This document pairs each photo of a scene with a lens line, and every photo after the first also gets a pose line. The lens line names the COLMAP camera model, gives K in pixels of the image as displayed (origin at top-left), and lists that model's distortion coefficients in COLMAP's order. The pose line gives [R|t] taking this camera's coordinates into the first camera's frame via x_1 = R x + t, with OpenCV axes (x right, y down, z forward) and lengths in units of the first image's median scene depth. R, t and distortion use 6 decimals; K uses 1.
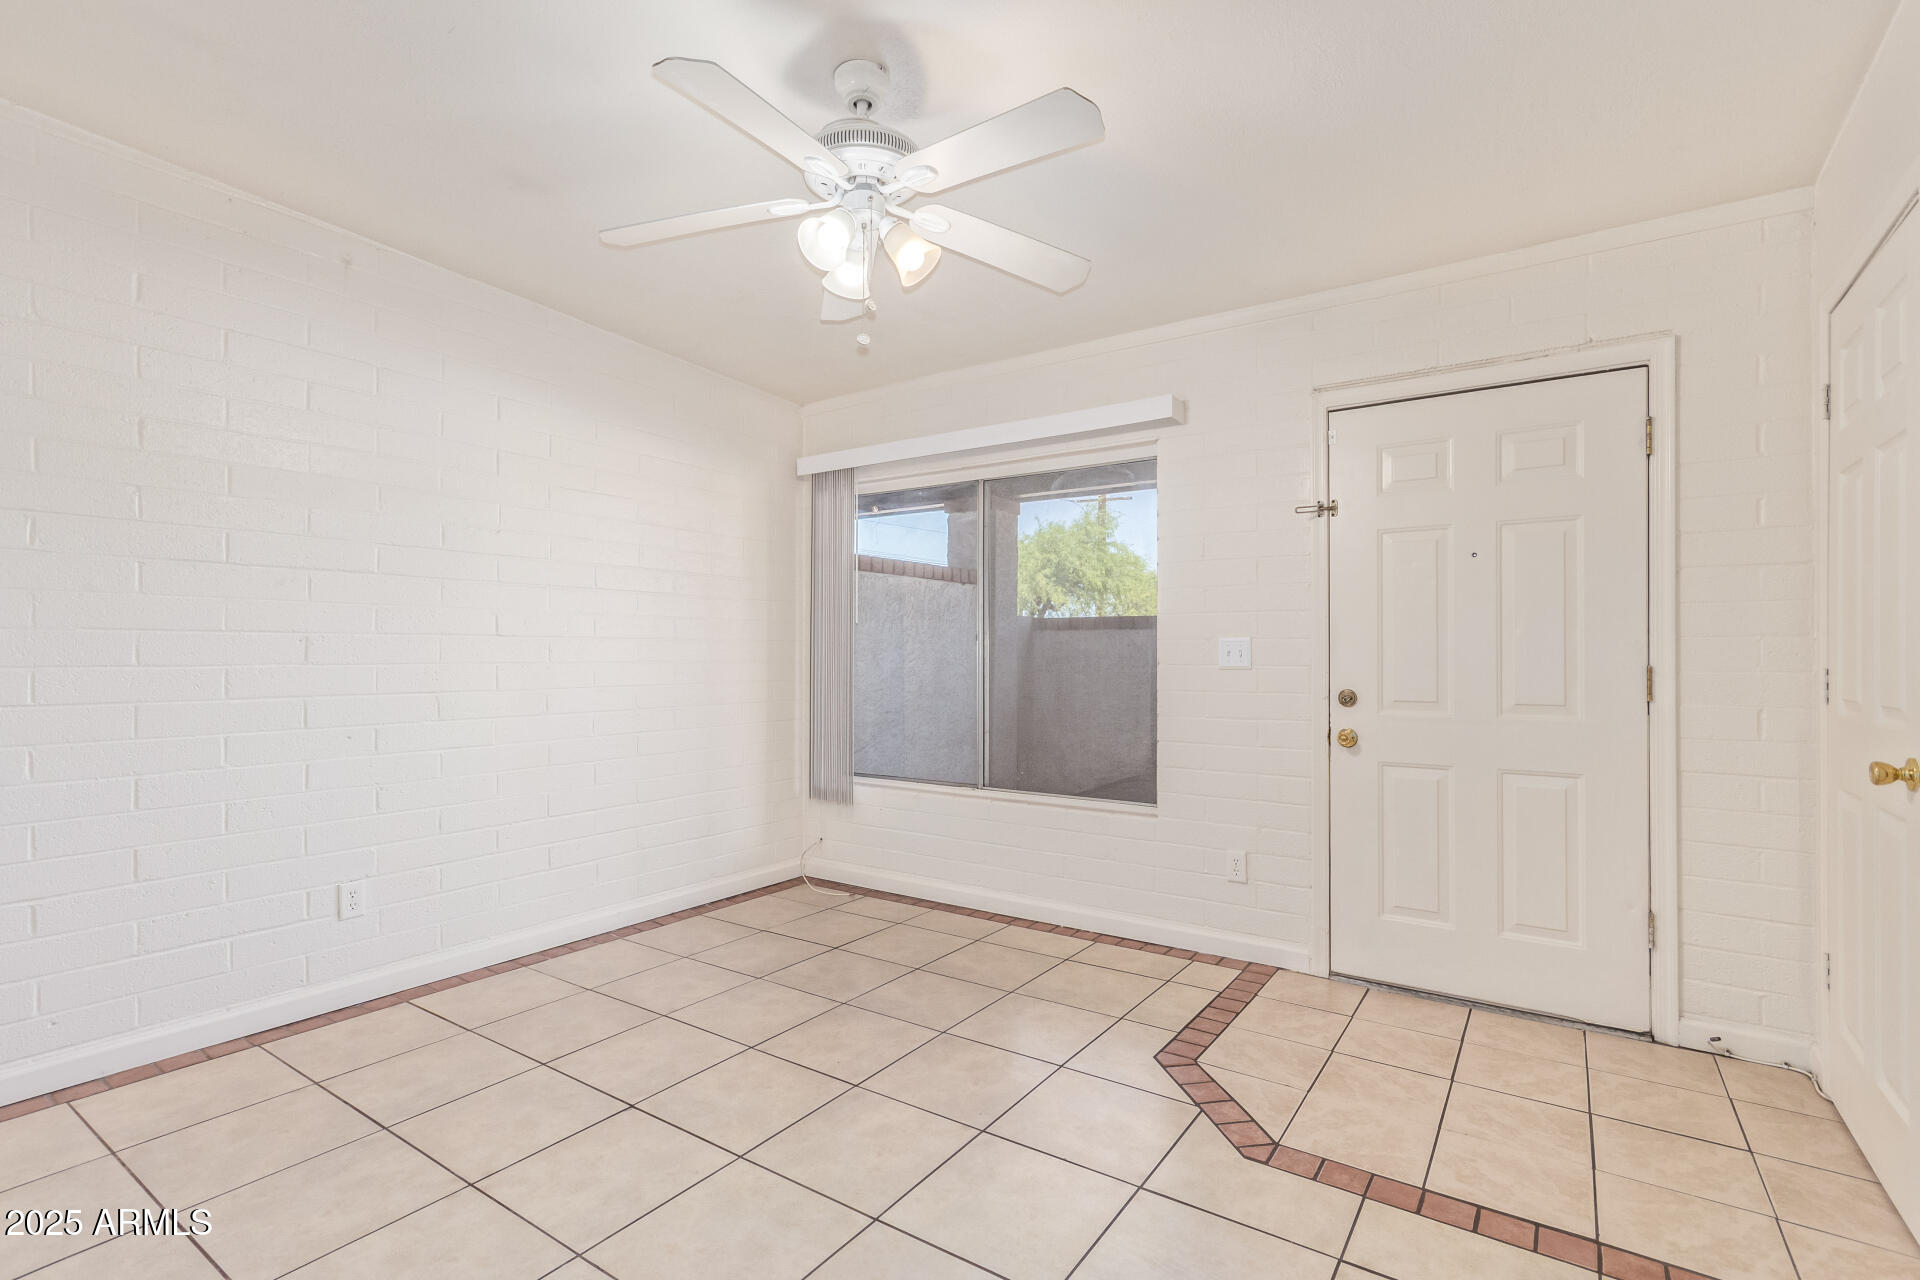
lens RADIAL K [[895.9, 0, 955.2], [0, 895.9, 640.6], [0, 0, 1]] dist [0.001376, 0.001076]
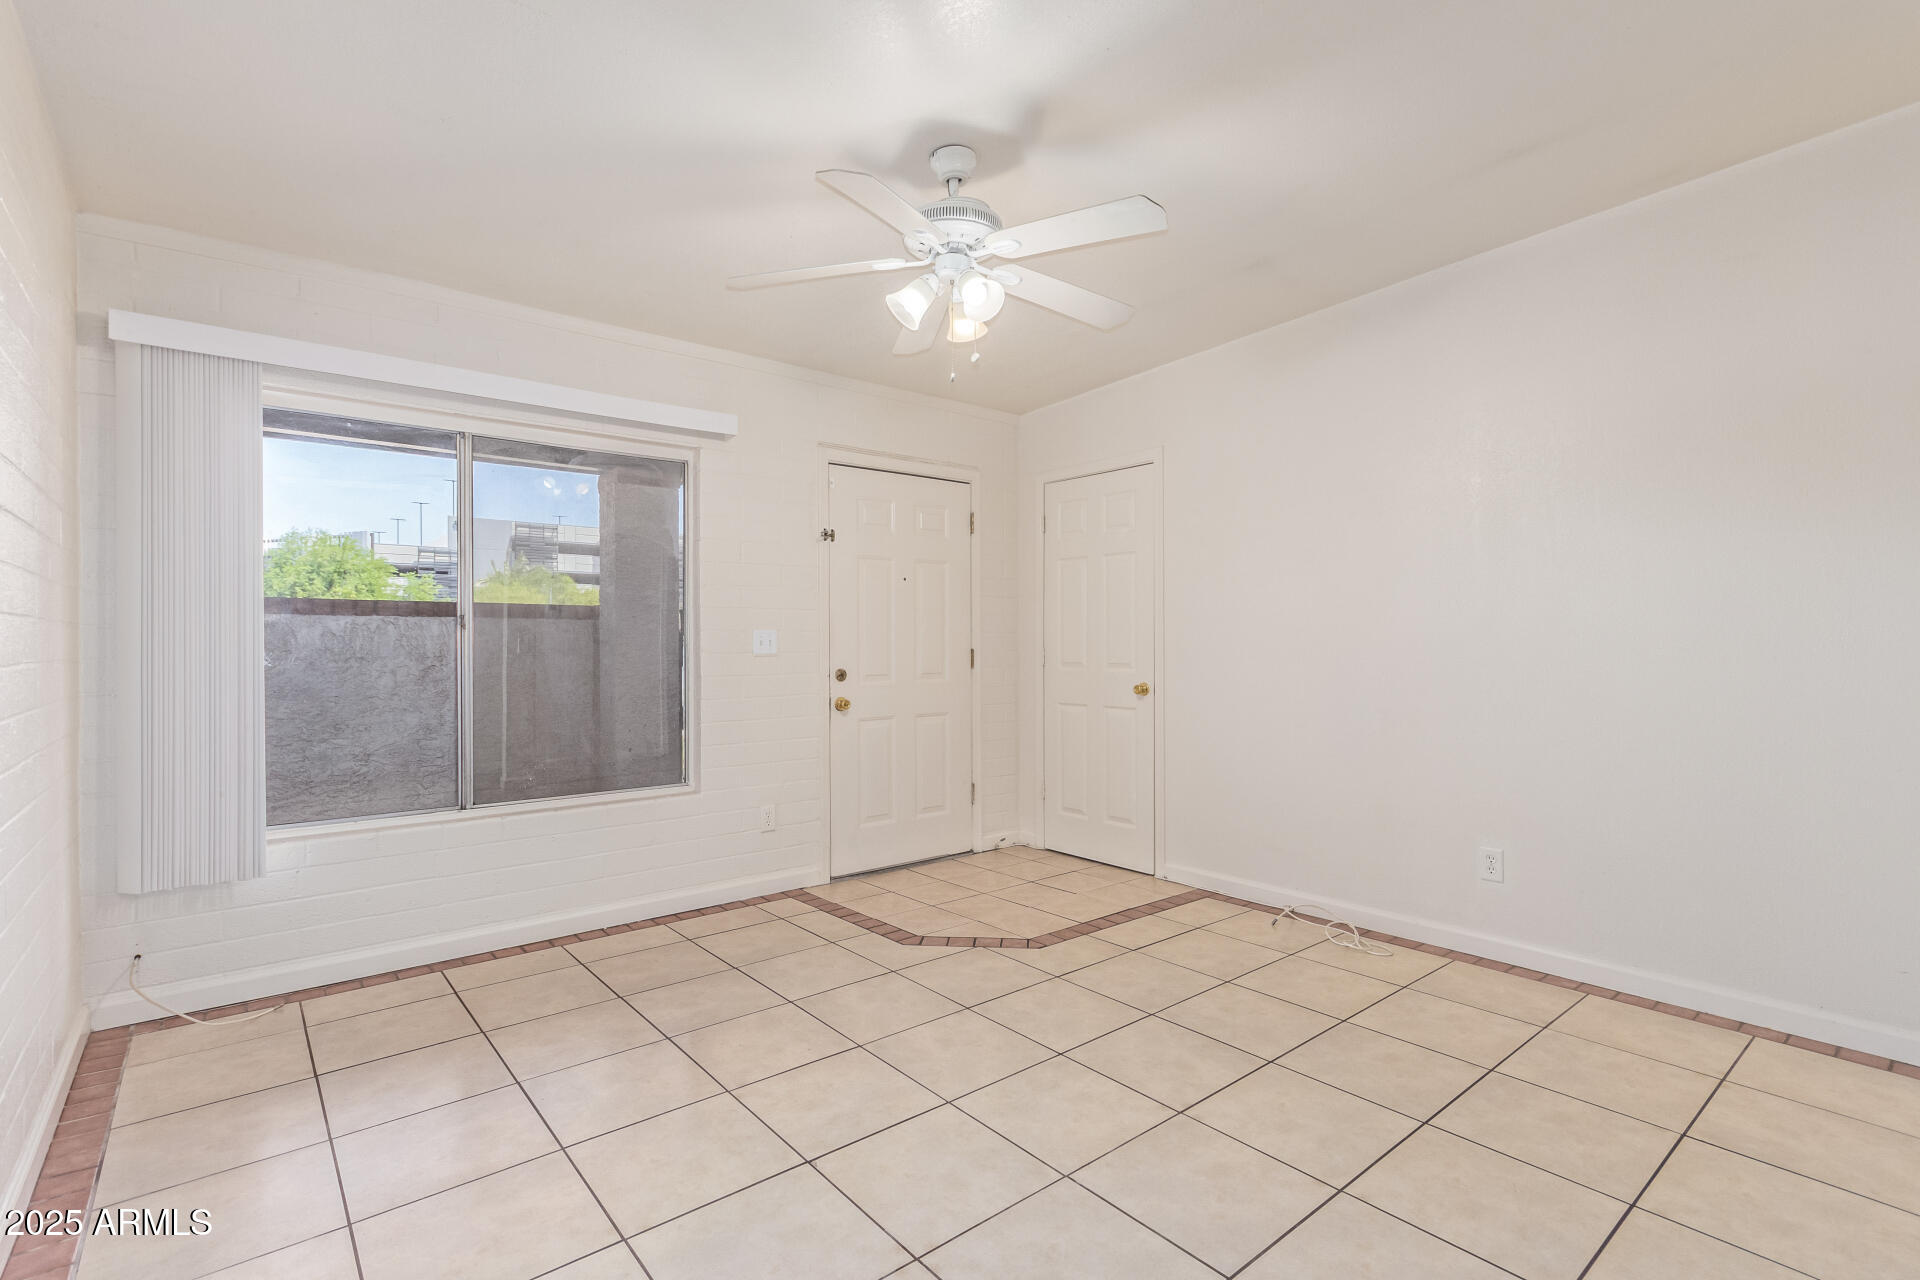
lens RADIAL K [[895.9, 0, 955.2], [0, 895.9, 640.6], [0, 0, 1]] dist [0.001376, 0.001076]
pose [[0.273963, 0.000826, 0.961740, -0.852698], [-0.008670, 0.999961, 0.001611, 0.007736], [-0.961701, -0.008780, 0.273959, 0.462999]]
